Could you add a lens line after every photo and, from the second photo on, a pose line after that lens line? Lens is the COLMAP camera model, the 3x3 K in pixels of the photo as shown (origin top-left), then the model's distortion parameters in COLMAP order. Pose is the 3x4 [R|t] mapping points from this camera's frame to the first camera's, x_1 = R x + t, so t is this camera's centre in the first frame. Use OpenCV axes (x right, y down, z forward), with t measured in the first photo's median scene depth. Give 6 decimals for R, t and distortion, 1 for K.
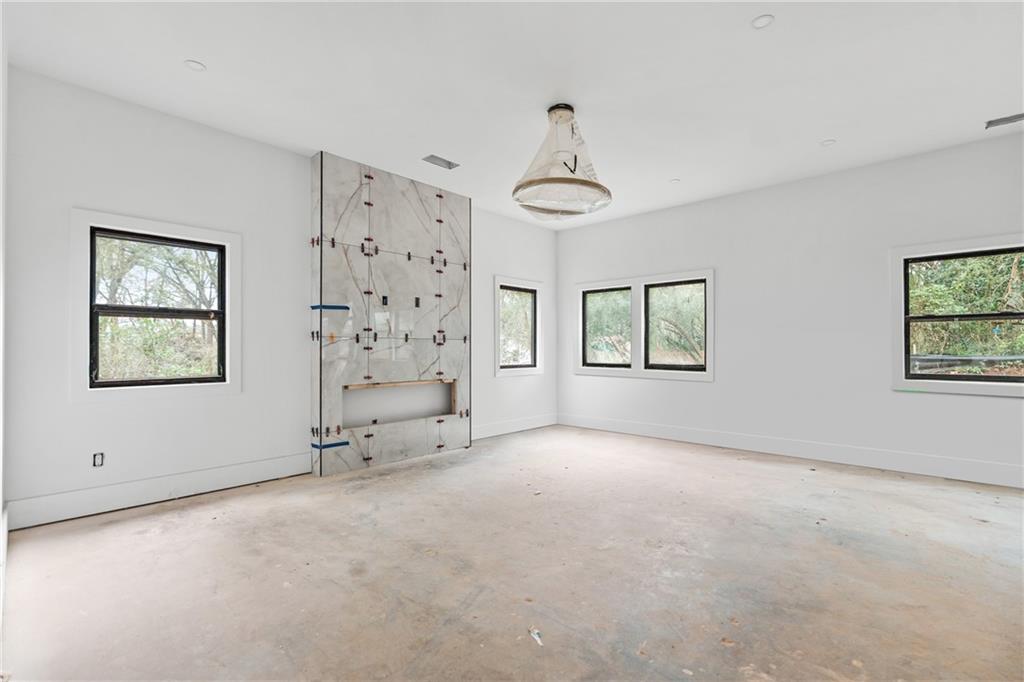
lens RADIAL K [[467.6, 0, 512.2], [0, 467.6, 346.6], [0, 0, 1]] dist [-0.002134, 0.000942]
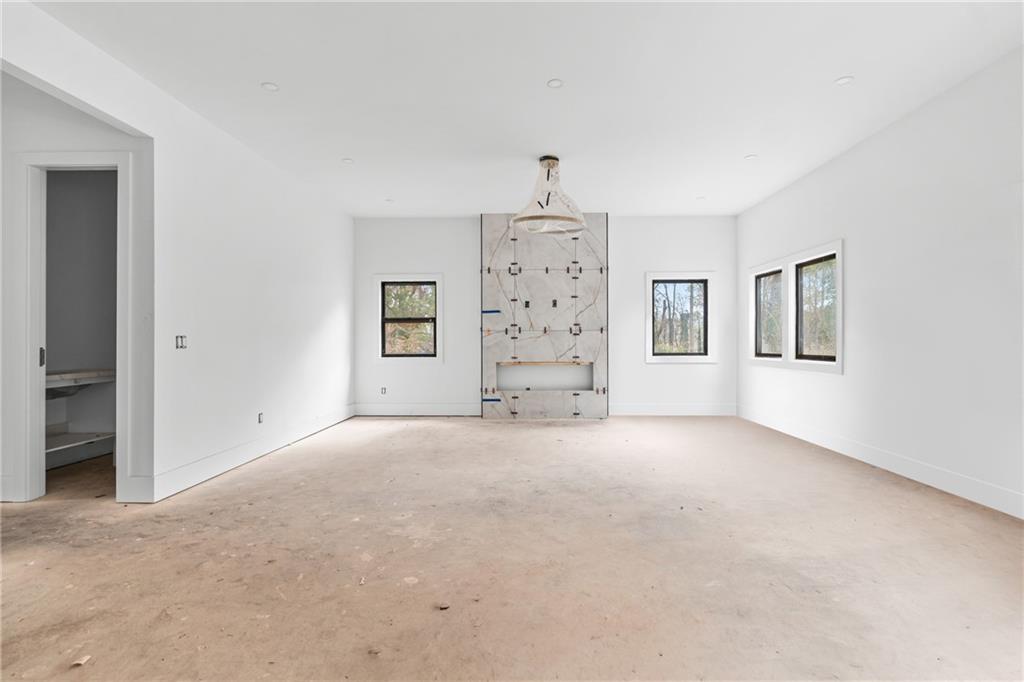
lens RADIAL K [[467.6, 0, 516.1], [0, 467.6, 340.0], [0, 0, 1]] dist [-0.002134, 0.000942]
pose [[0.660825, 0.002236, -0.750537, 0.777702], [0.007849, 0.999920, 0.009891, -0.004361], [0.750499, -0.012427, 0.660754, 0.031665]]
